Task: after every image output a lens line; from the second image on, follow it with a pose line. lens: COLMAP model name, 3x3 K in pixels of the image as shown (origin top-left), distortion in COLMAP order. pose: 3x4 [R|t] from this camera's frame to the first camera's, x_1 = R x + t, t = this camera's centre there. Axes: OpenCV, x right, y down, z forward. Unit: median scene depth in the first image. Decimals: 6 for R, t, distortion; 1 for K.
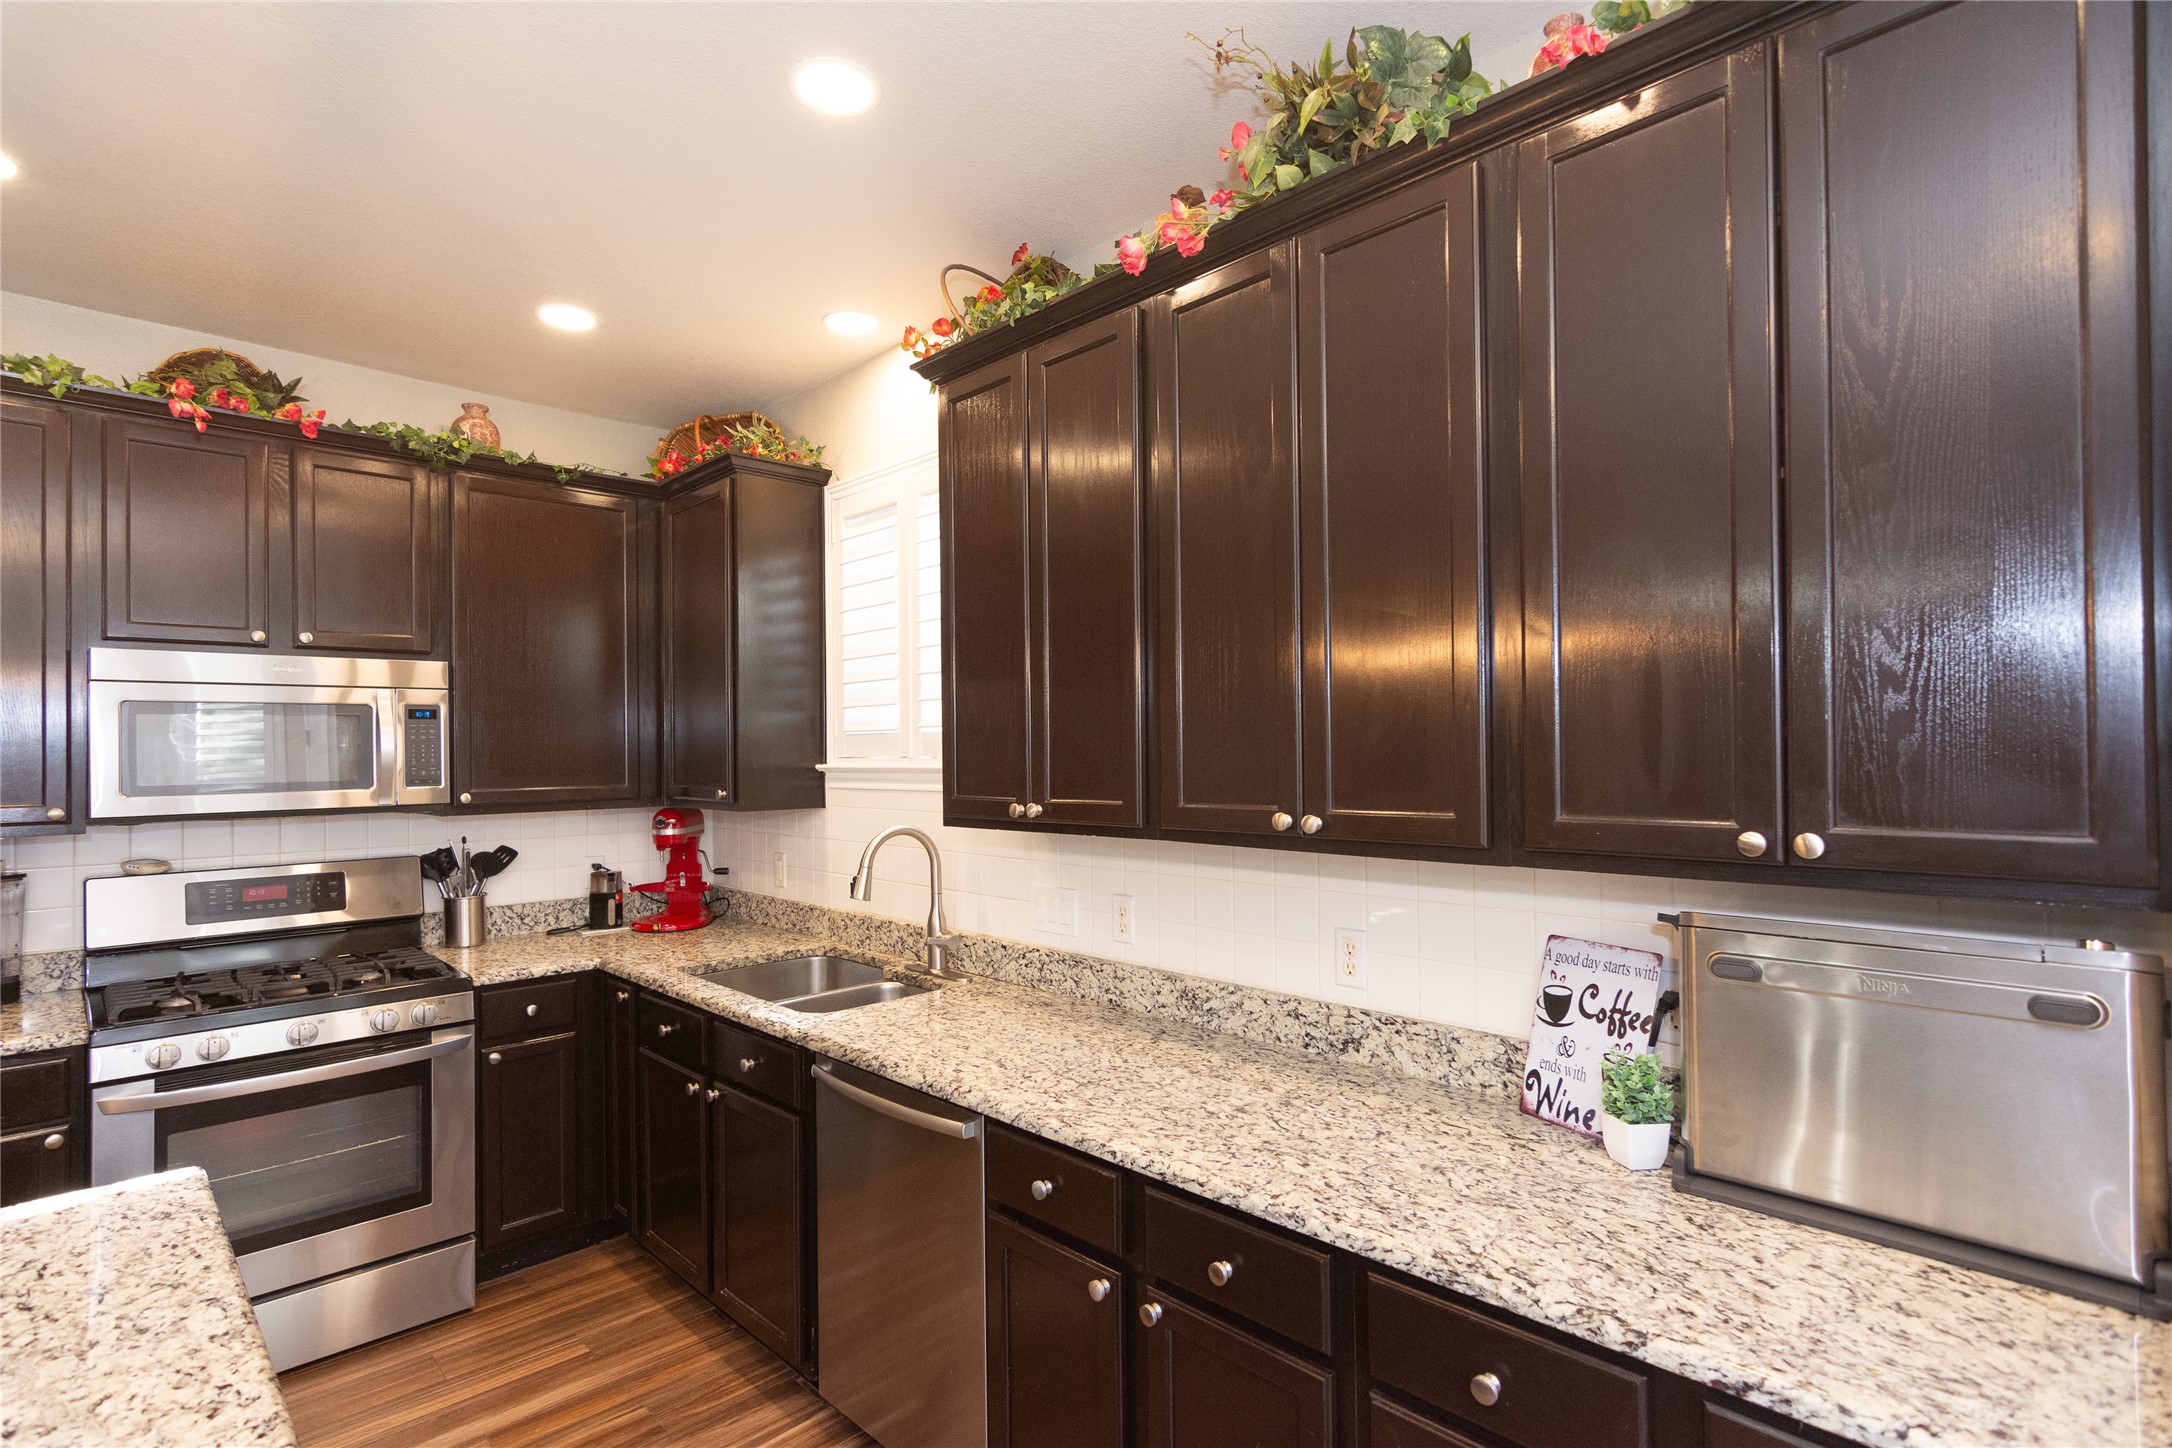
lens RADIAL K [[1047.2, 0, 1087.6], [0, 1047.2, 738.9], [0, 0, 1]] dist [-0.002520, 0.005012]
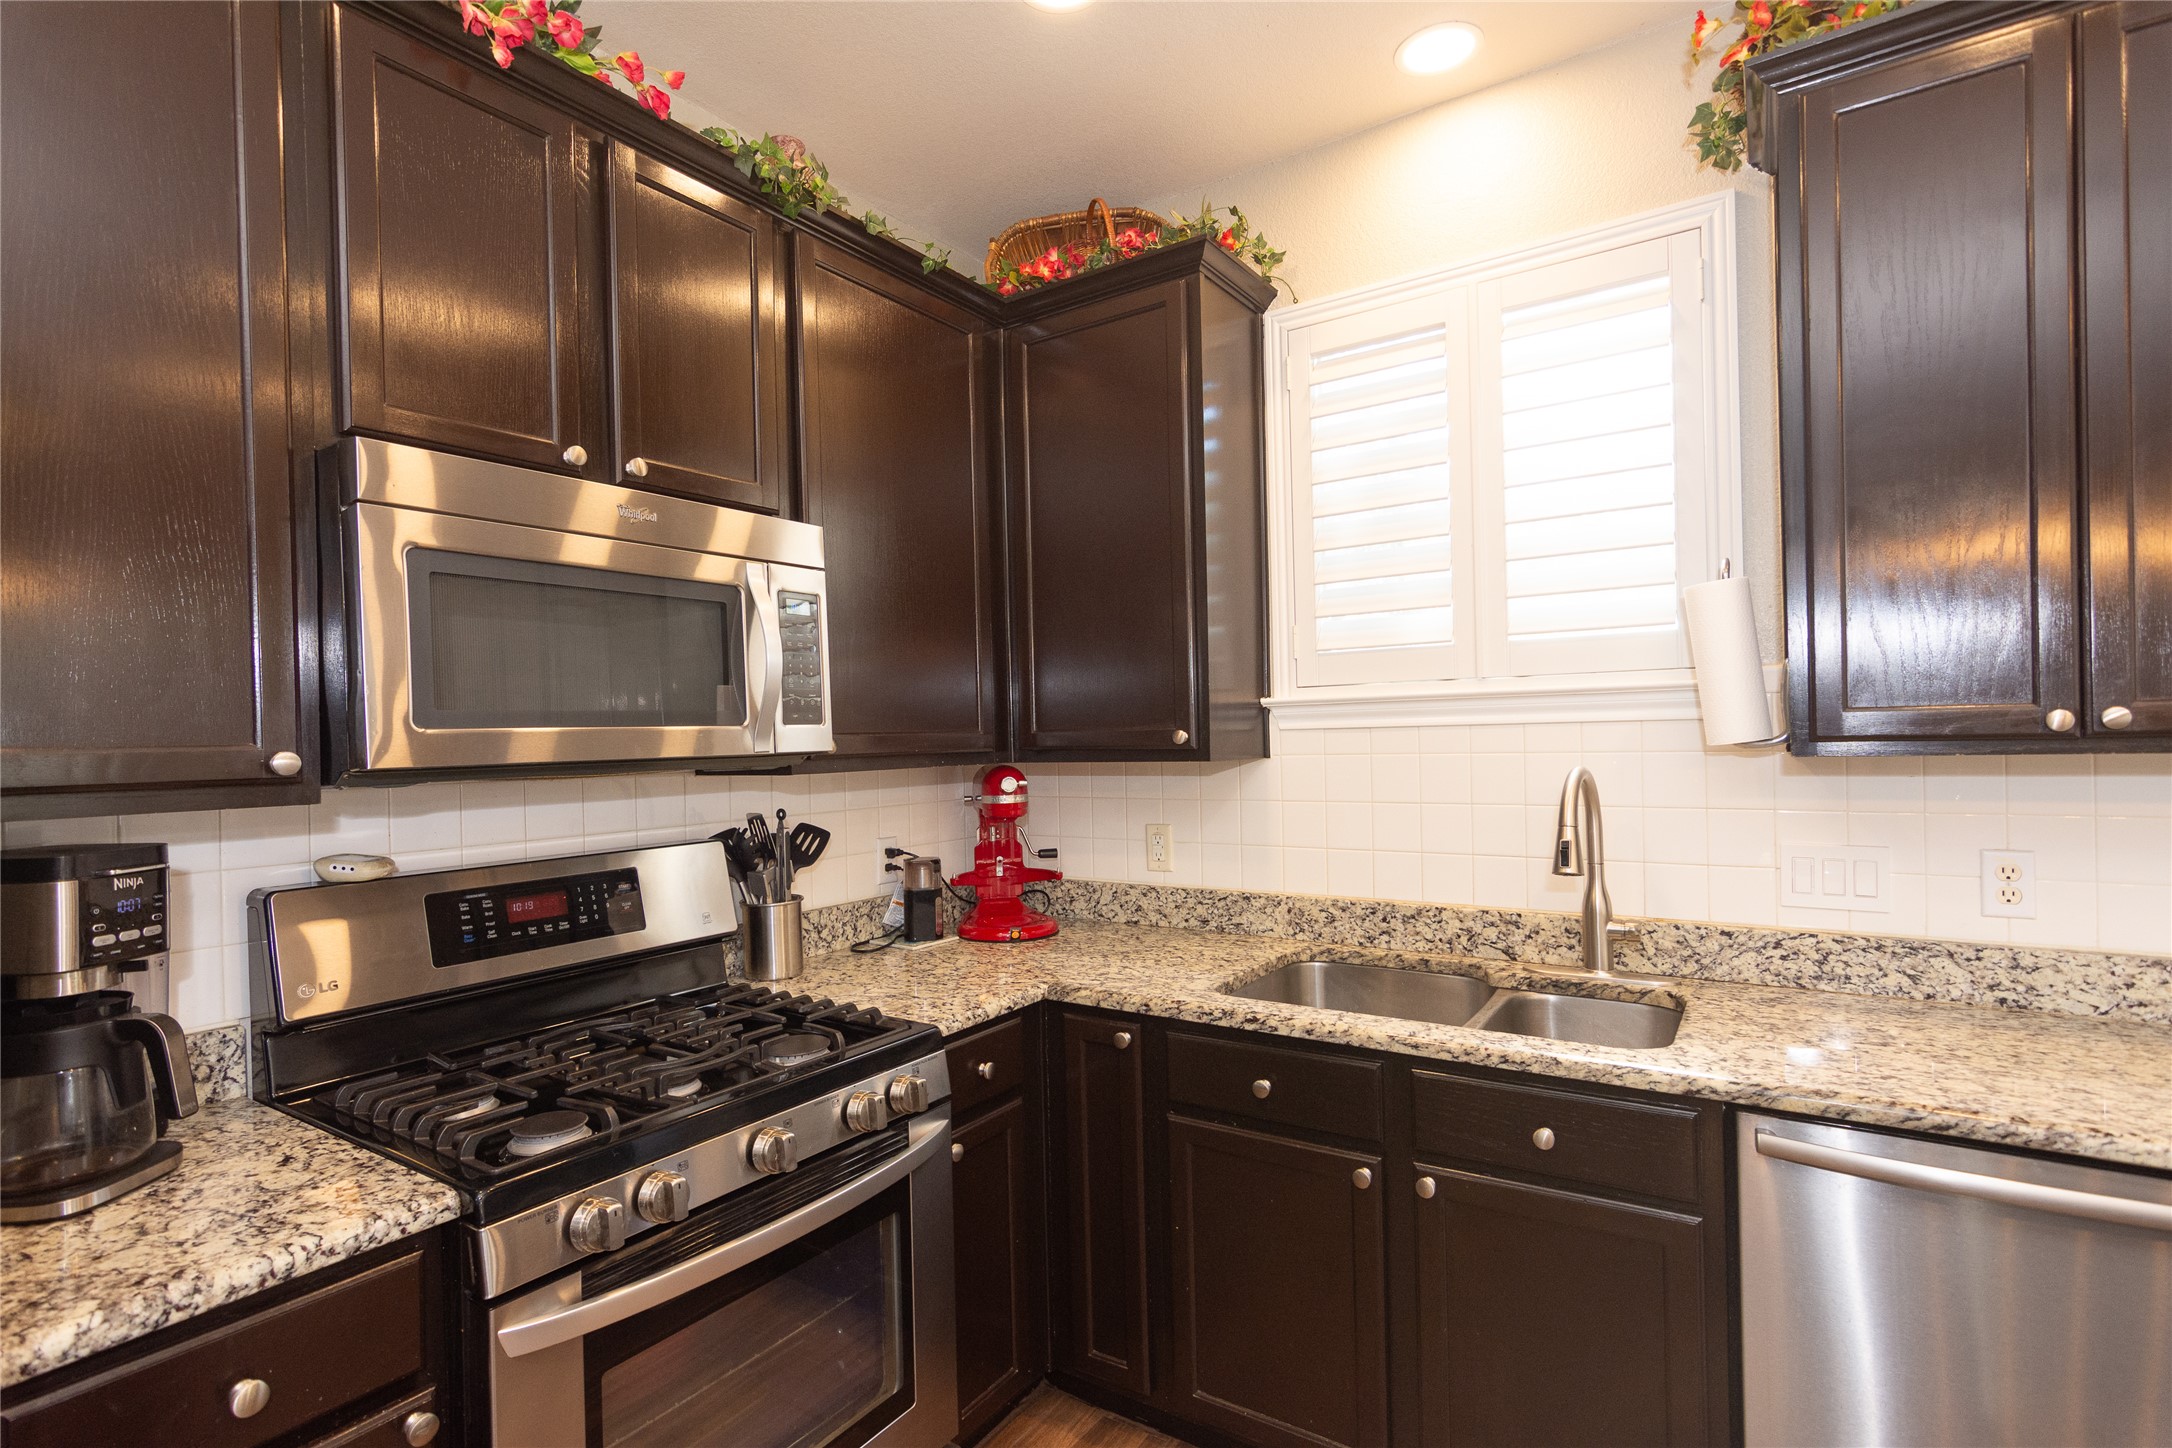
lens RADIAL K [[1047.2, 0, 1087.6], [0, 1047.2, 738.9], [0, 0, 1]] dist [-0.002520, 0.005012]
pose [[0.979481, -0.013001, 0.201118, -0.725026], [0.010925, 0.999875, 0.011430, 0.060001], [-0.201242, -0.008999, 0.979500, 0.438980]]
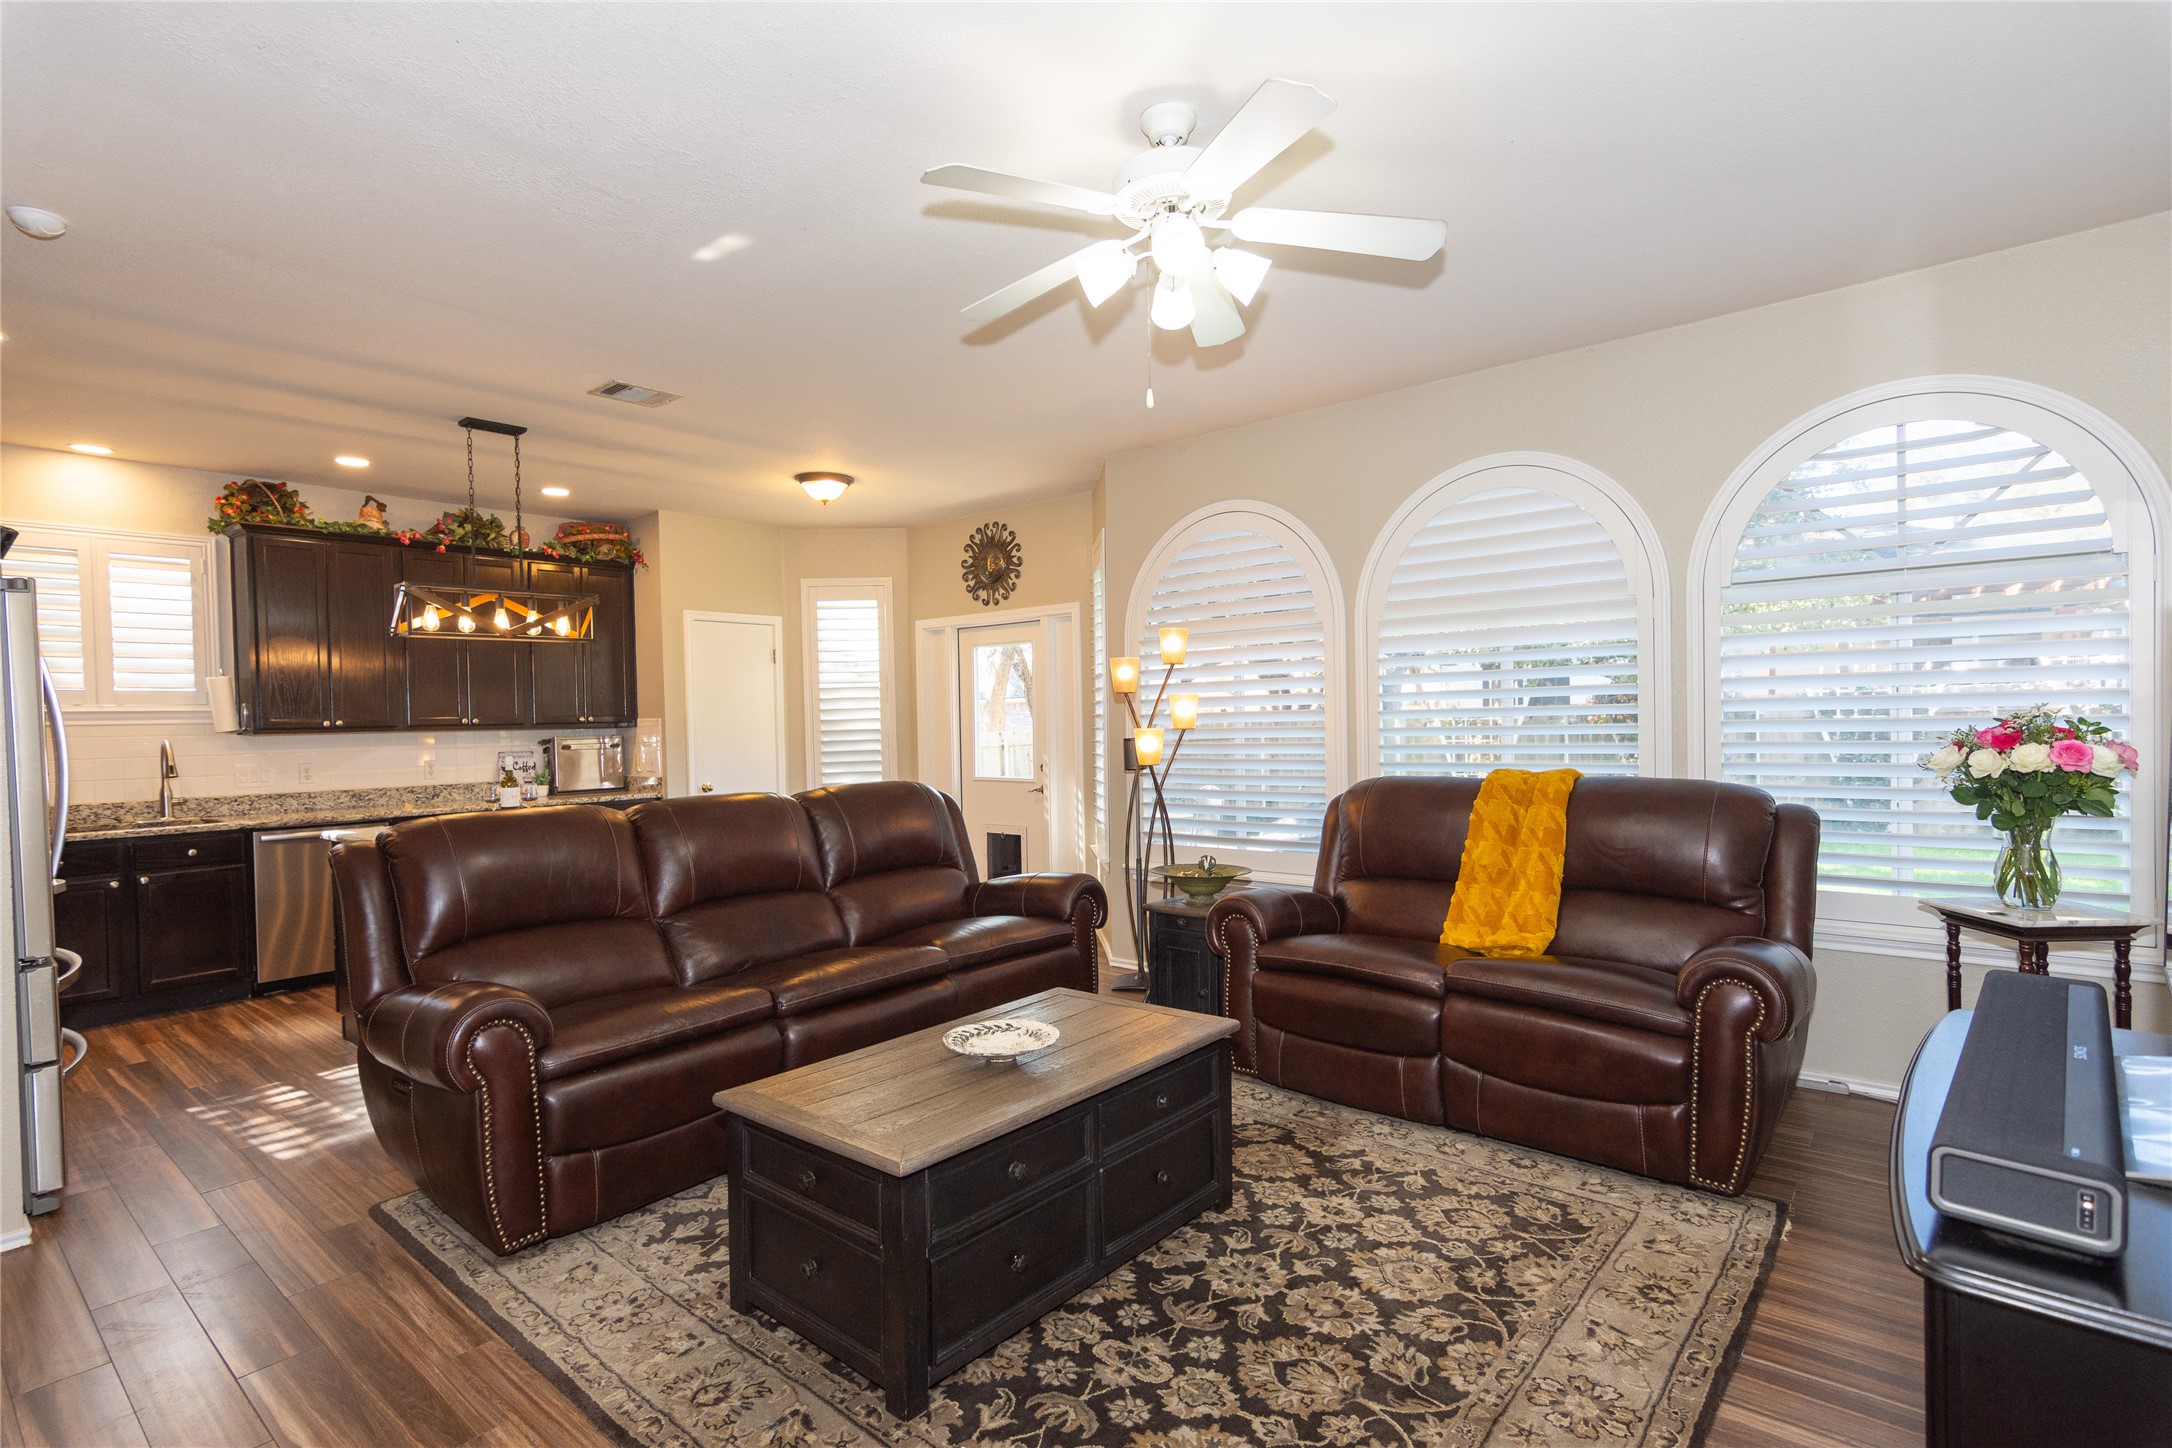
lens RADIAL K [[1047.2, 0, 1087.6], [0, 1047.2, 738.9], [0, 0, 1]] dist [-0.002520, 0.005012]
pose [[-0.096268, -0.006762, 0.995332, -2.521237], [0.011426, 0.999904, 0.007898, 0.096339], [-0.995290, 0.012133, -0.096182, -0.534236]]
